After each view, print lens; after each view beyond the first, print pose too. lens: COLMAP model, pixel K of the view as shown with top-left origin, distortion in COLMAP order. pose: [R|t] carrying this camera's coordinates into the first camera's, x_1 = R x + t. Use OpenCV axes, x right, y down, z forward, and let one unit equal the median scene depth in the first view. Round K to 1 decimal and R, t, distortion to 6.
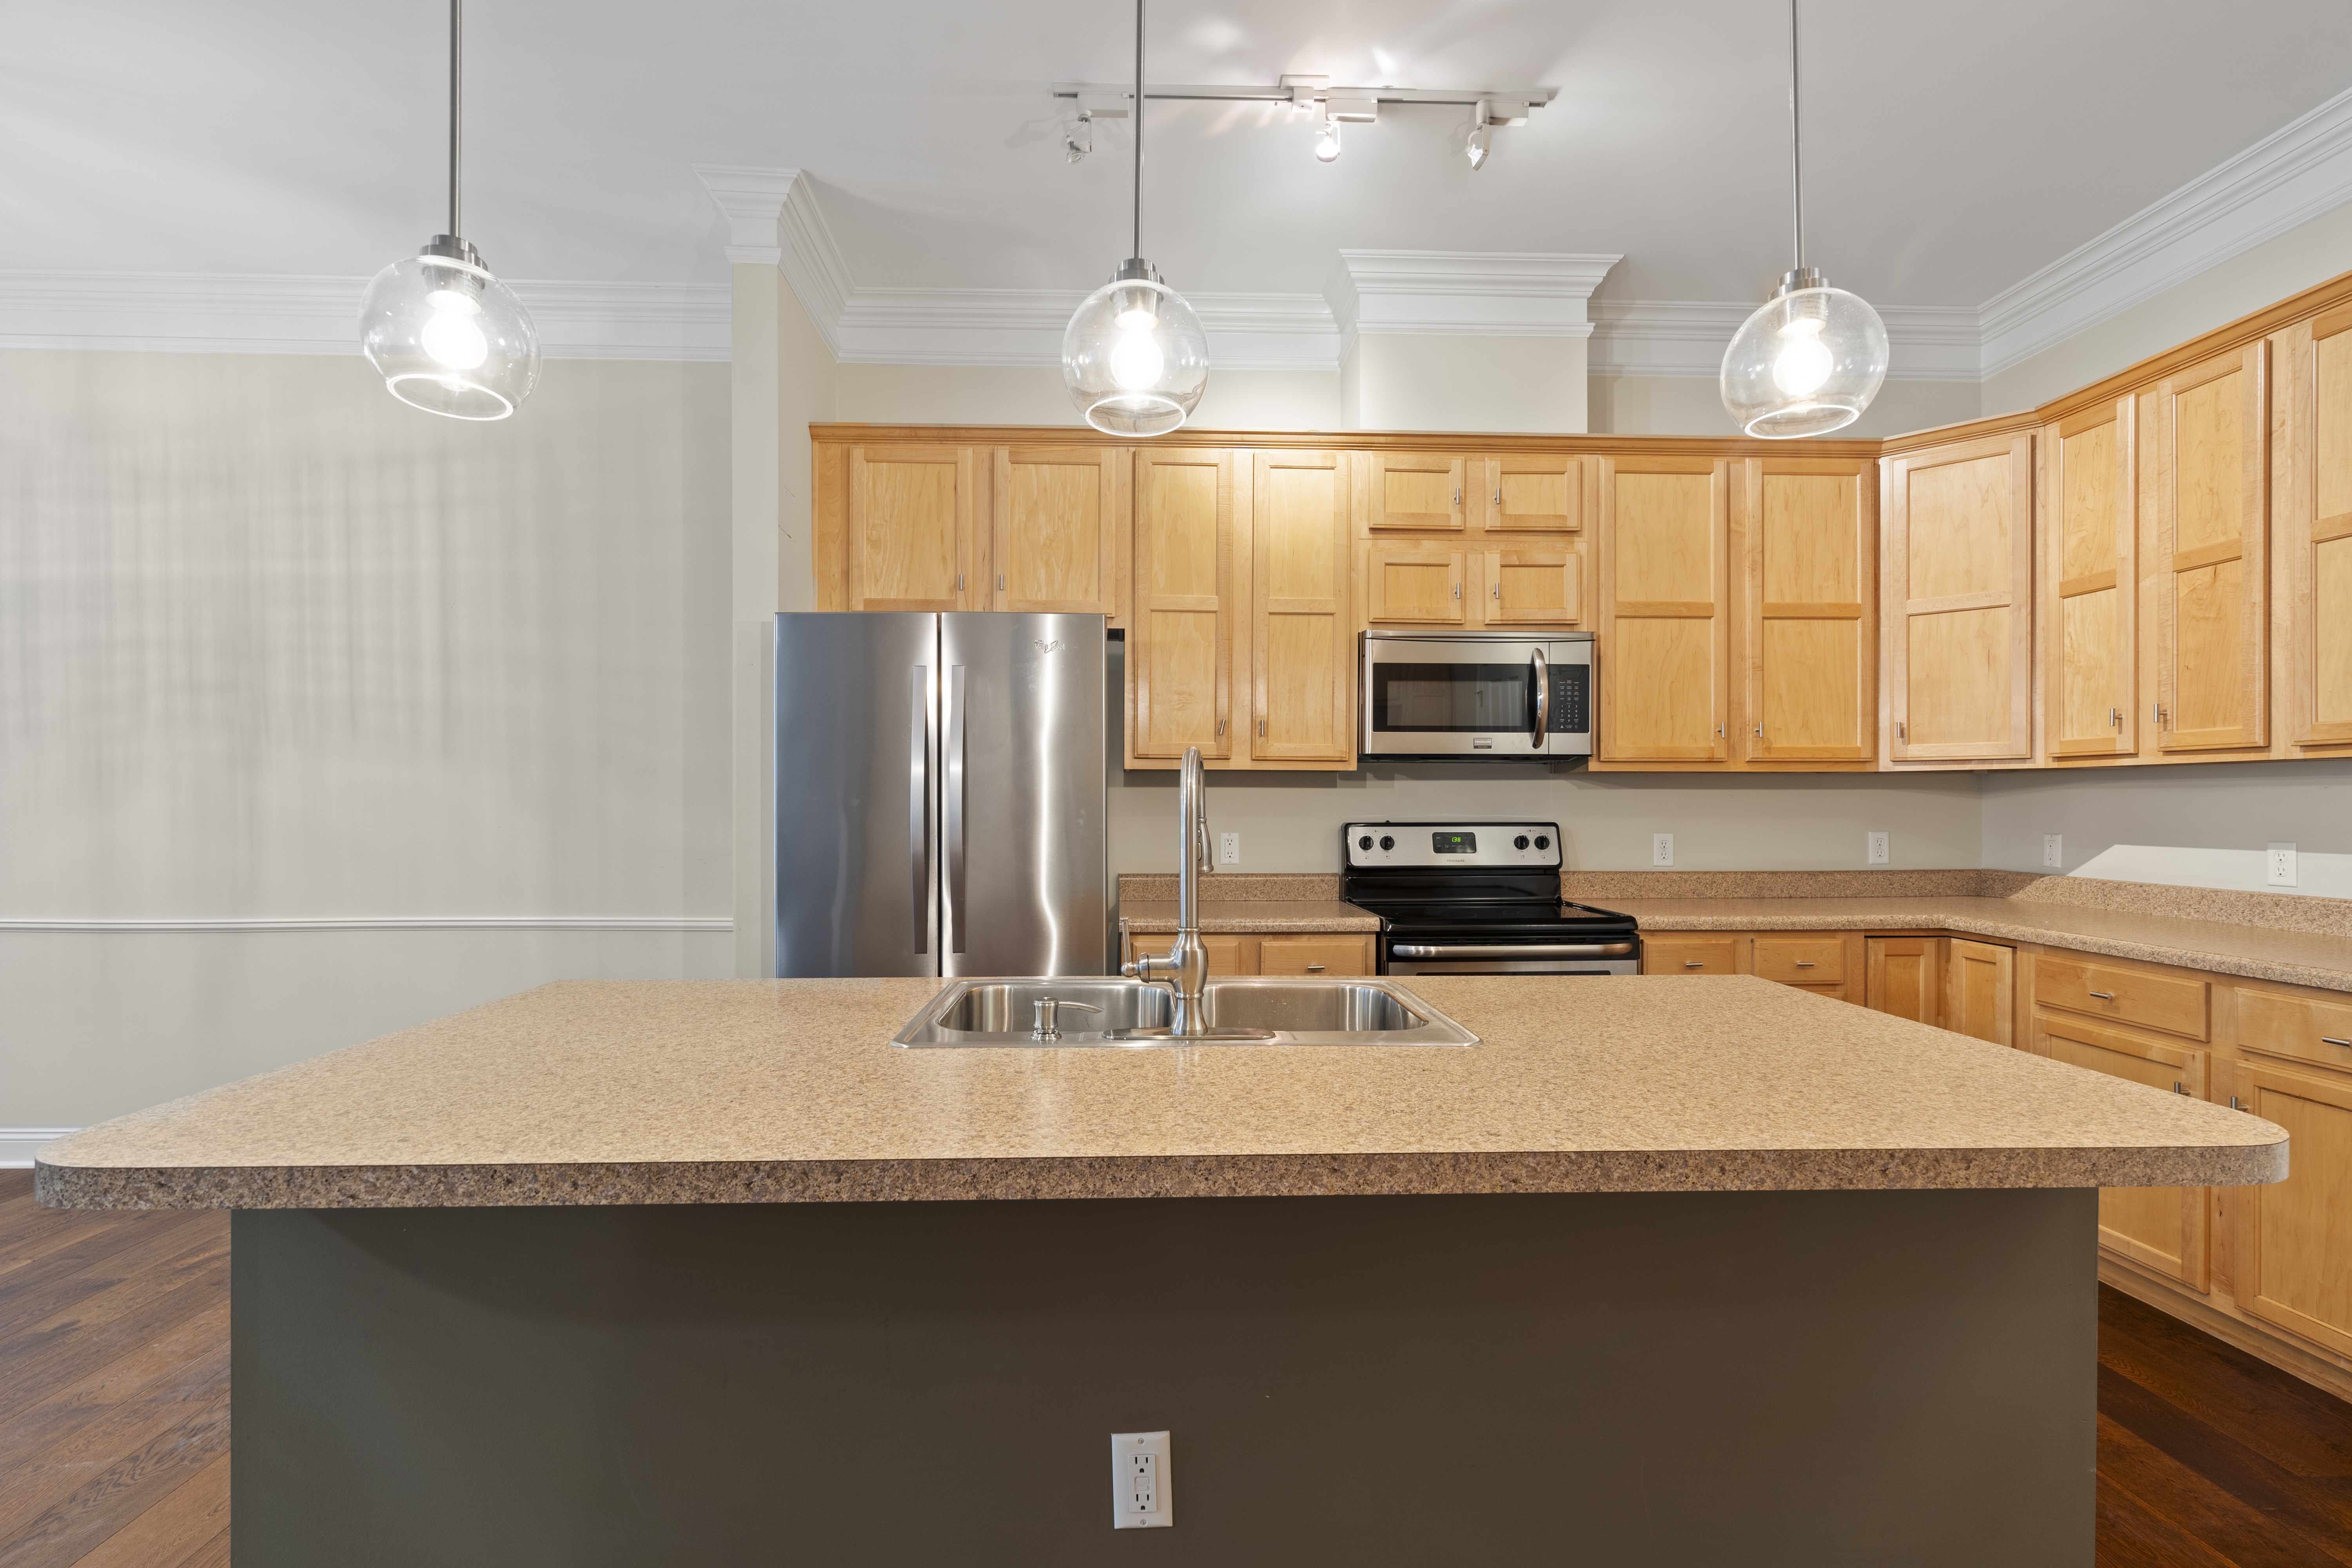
lens RADIAL K [[1068.4, 0, 1168.7], [0, 1068.4, 810.8], [0, 0, 1]] dist [-0.006344, 0.001255]
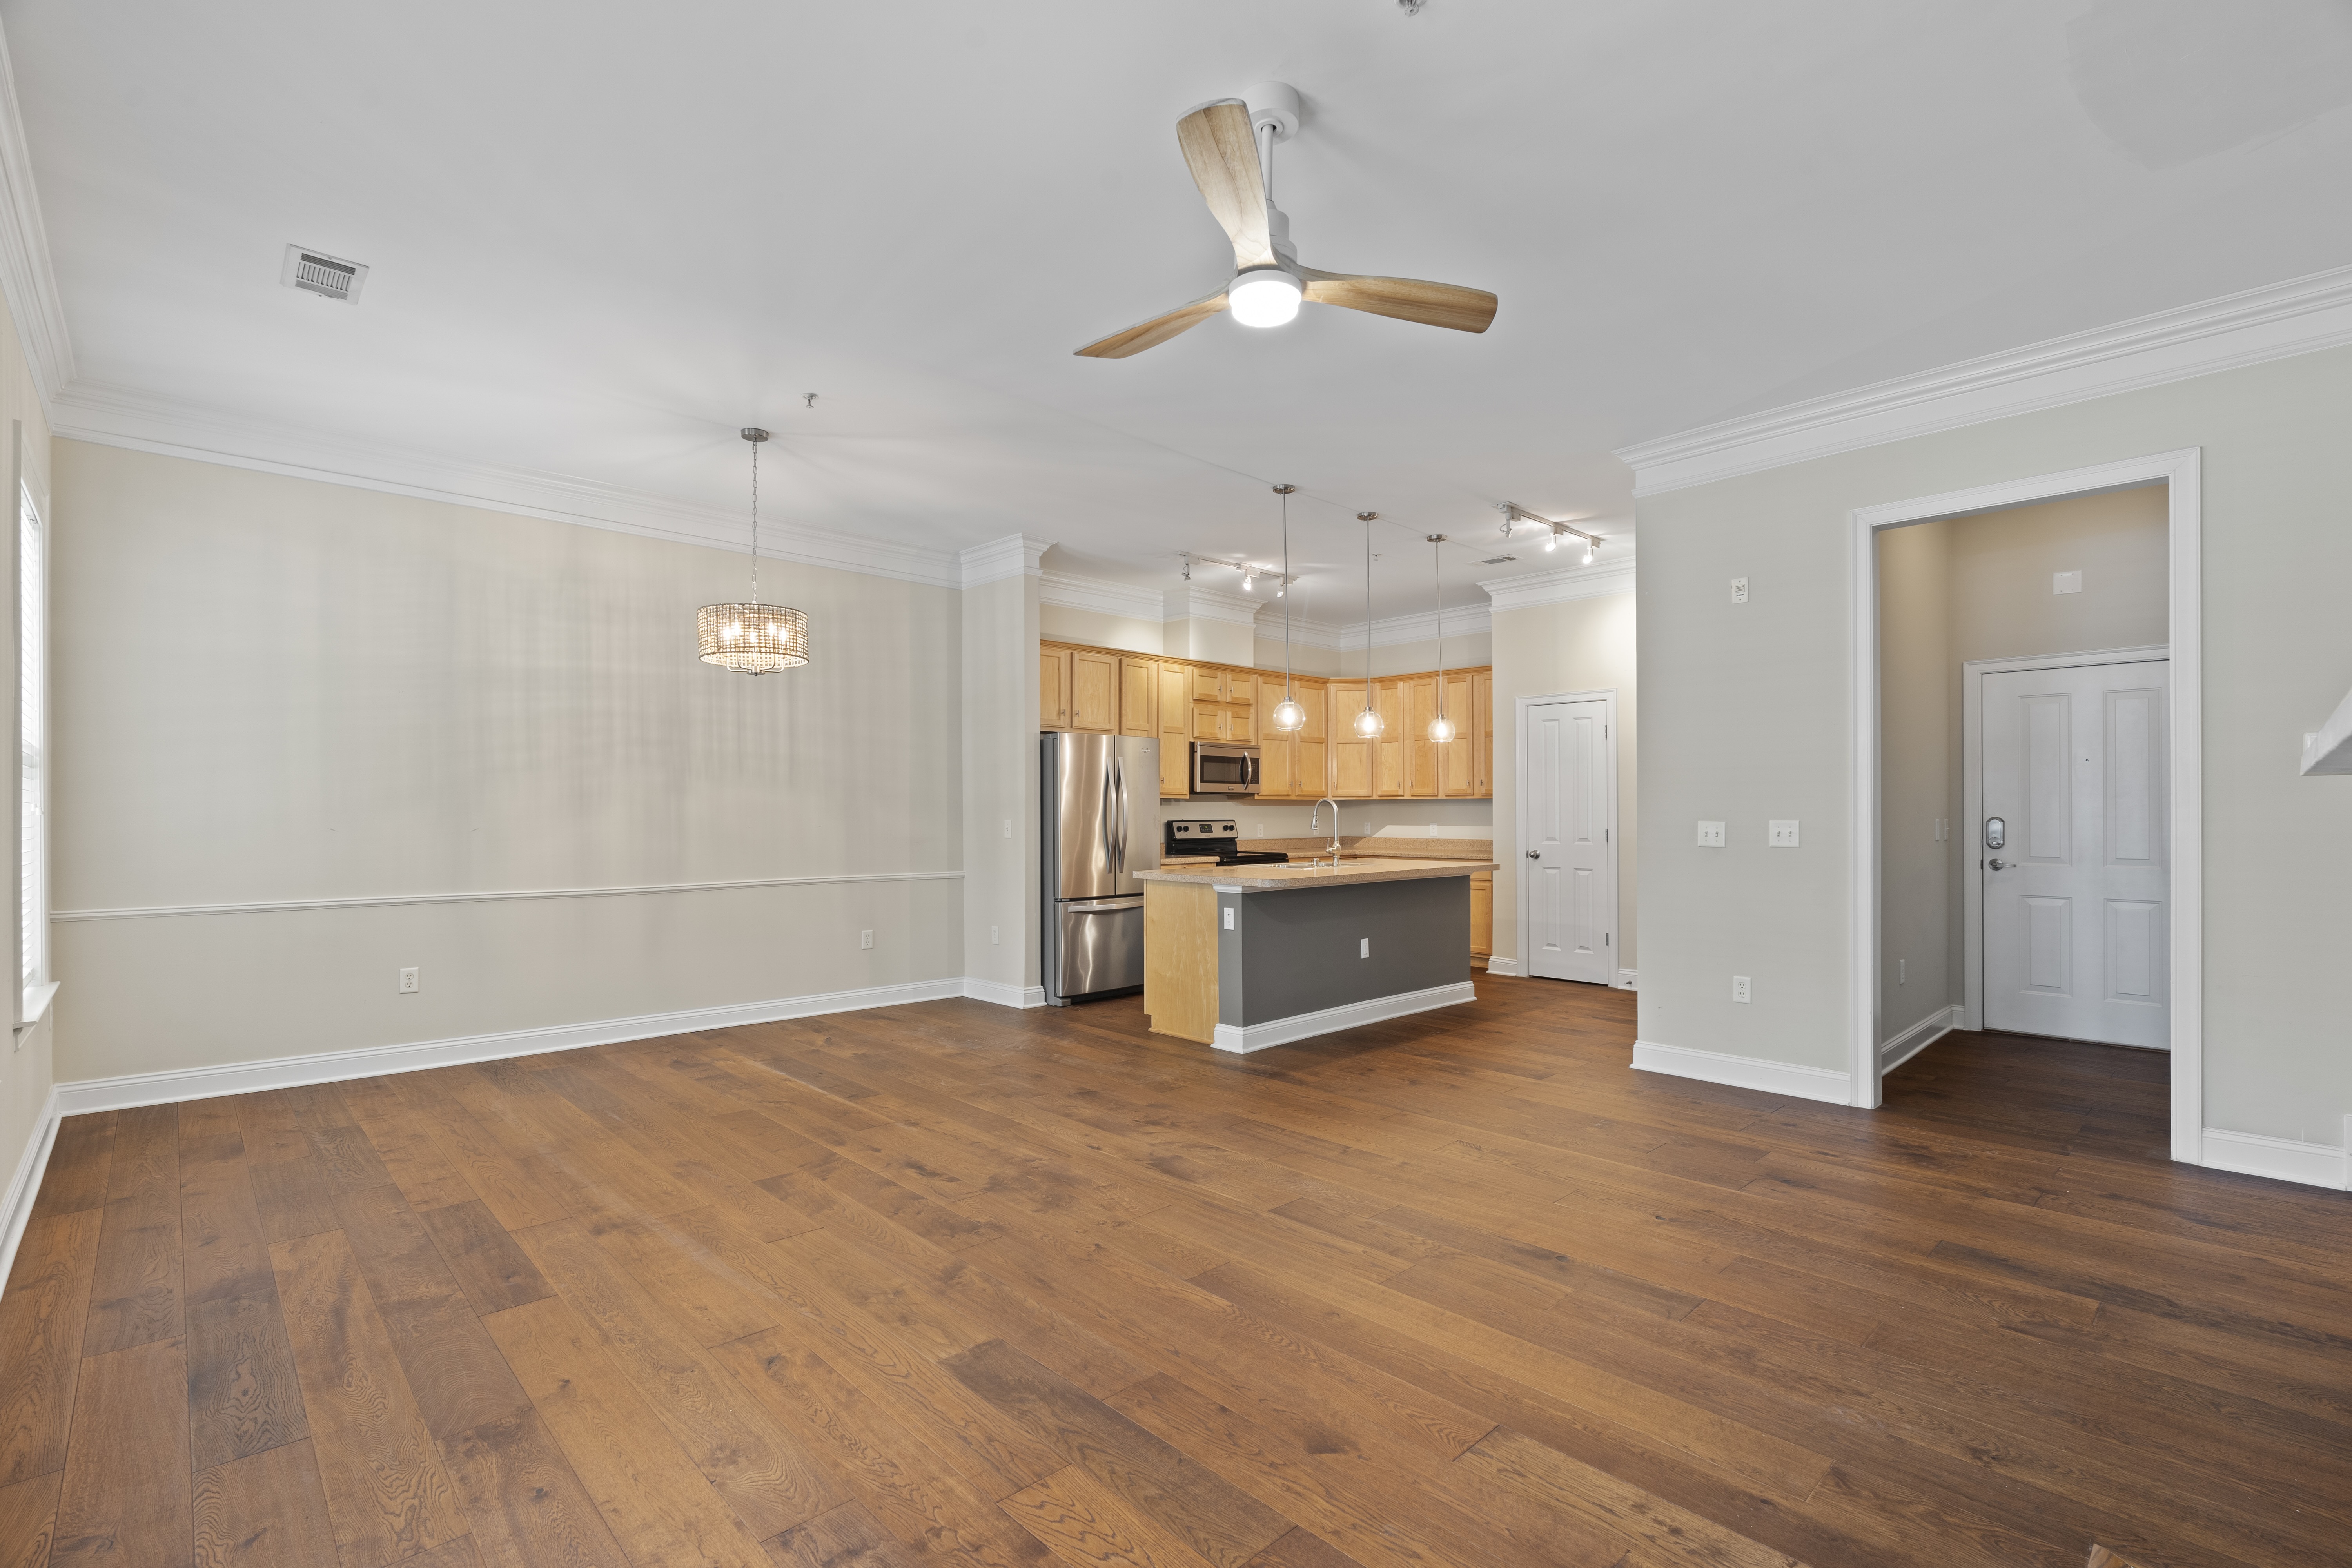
lens RADIAL K [[1068.4, 0, 1168.7], [0, 1068.4, 810.8], [0, 0, 1]] dist [-0.006344, 0.001255]
pose [[0.748180, -0.001820, 0.663493, -1.470600], [0.007548, 0.999955, -0.005768, 0.003485], [-0.663453, 0.009323, 0.748160, -0.778224]]
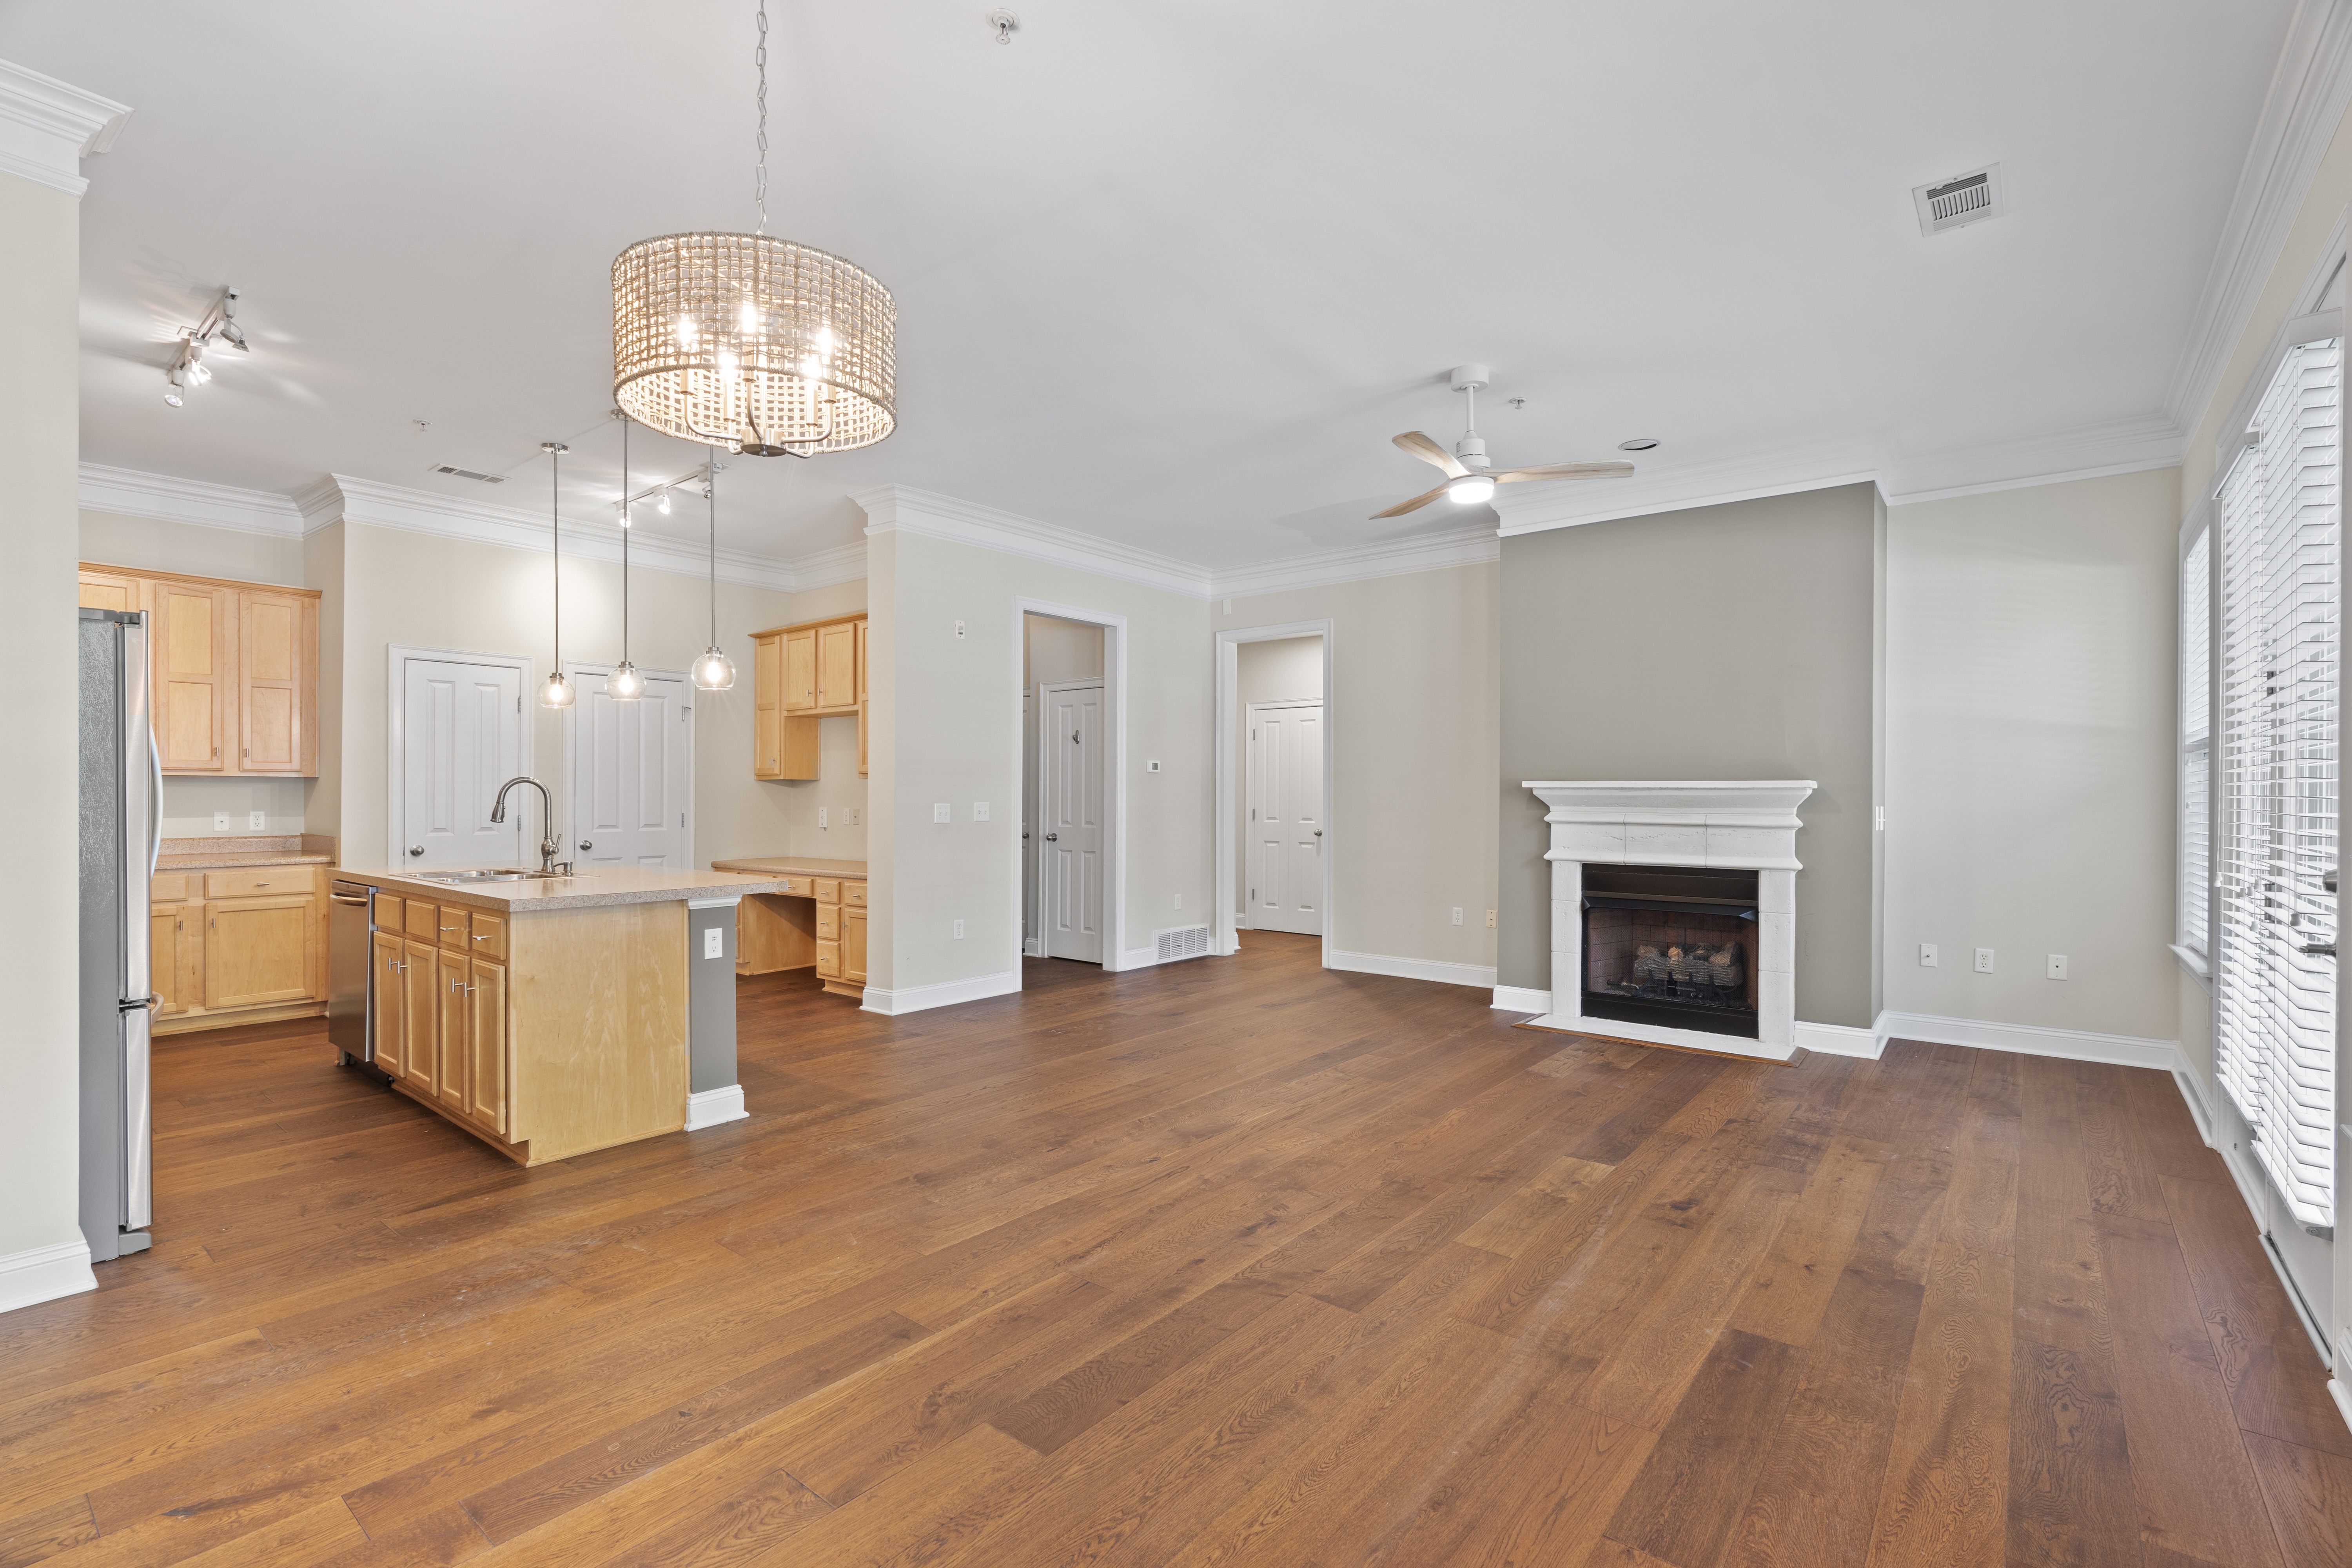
lens RADIAL K [[1060.1, 0, 1162.9], [0, 1060.1, 800.2], [0, 0, 1]] dist [-0.006498, 0.001377]
pose [[-0.751850, -0.005906, 0.659308, -1.470092], [0.003024, 0.999918, 0.012405, -0.012961], [-0.659328, 0.011321, -0.751770, 0.936099]]
